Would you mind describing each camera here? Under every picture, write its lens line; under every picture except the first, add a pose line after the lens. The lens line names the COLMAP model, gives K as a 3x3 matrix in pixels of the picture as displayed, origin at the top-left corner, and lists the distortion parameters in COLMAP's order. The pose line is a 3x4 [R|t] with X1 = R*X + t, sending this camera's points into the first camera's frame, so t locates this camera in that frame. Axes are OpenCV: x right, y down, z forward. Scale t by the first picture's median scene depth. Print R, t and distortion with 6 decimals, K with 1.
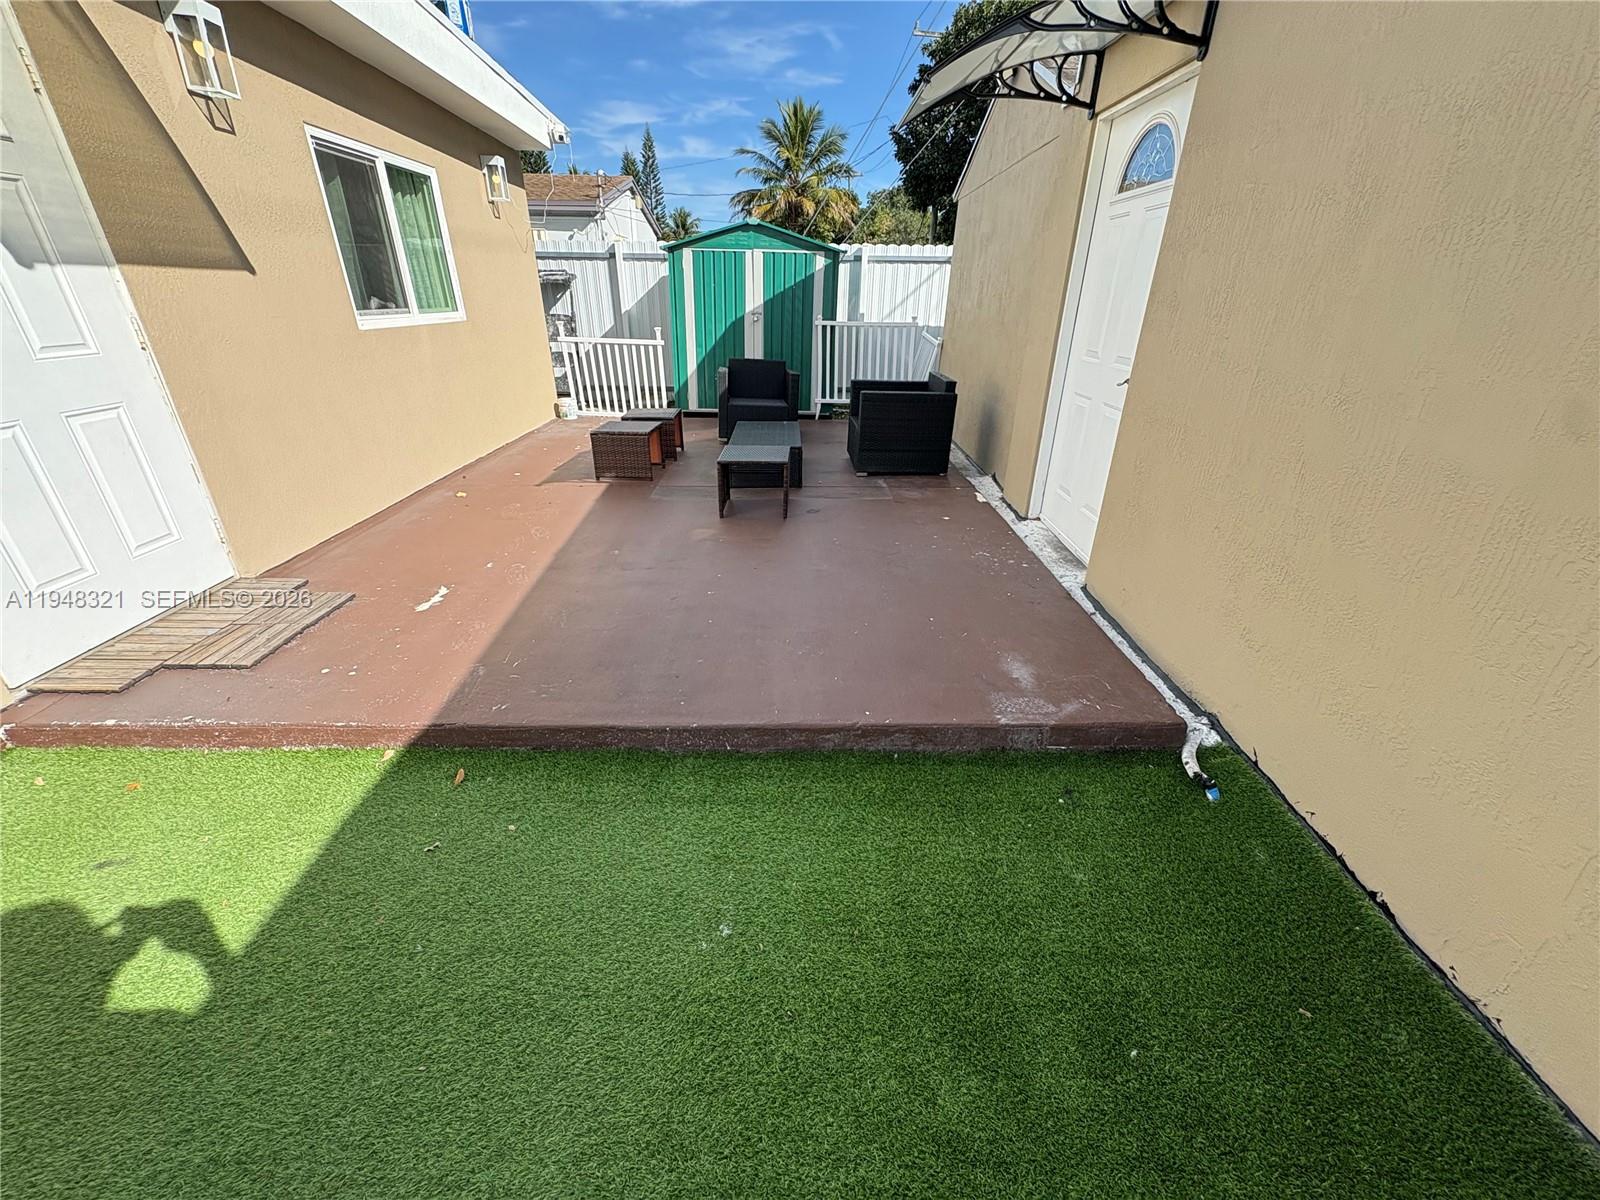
lens RADIAL K [[638.9, 0, 800.0], [0, 638.9, 600.0], [0, 0, 1]] dist [-0.000589, 0.000625]
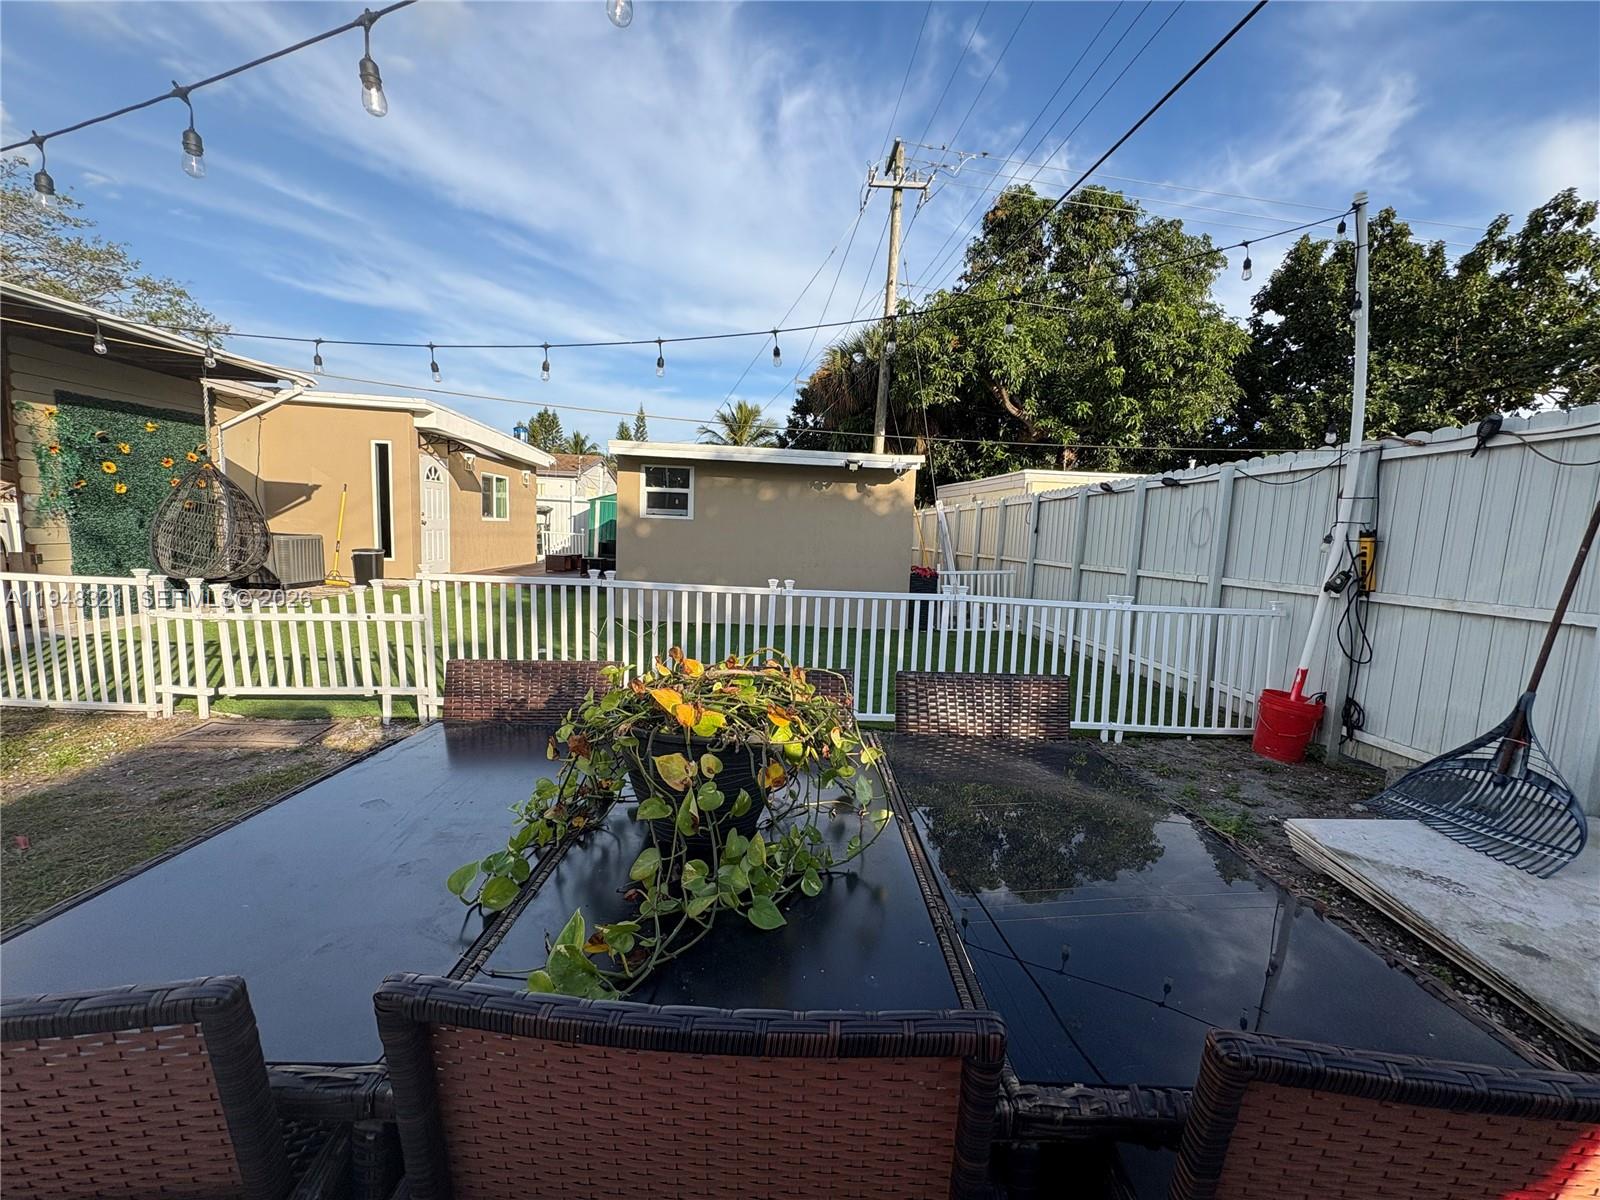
lens RADIAL K [[638.9, 0, 800.0], [0, 638.9, 600.0], [0, 0, 1]] dist [-0.000589, 0.000625]
pose [[0.998819, 0.027014, 0.040390, 0.511932], [-0.012085, 0.943207, -0.331984, 0.626345], [-0.047064, 0.331104, 0.942420, -1.242687]]
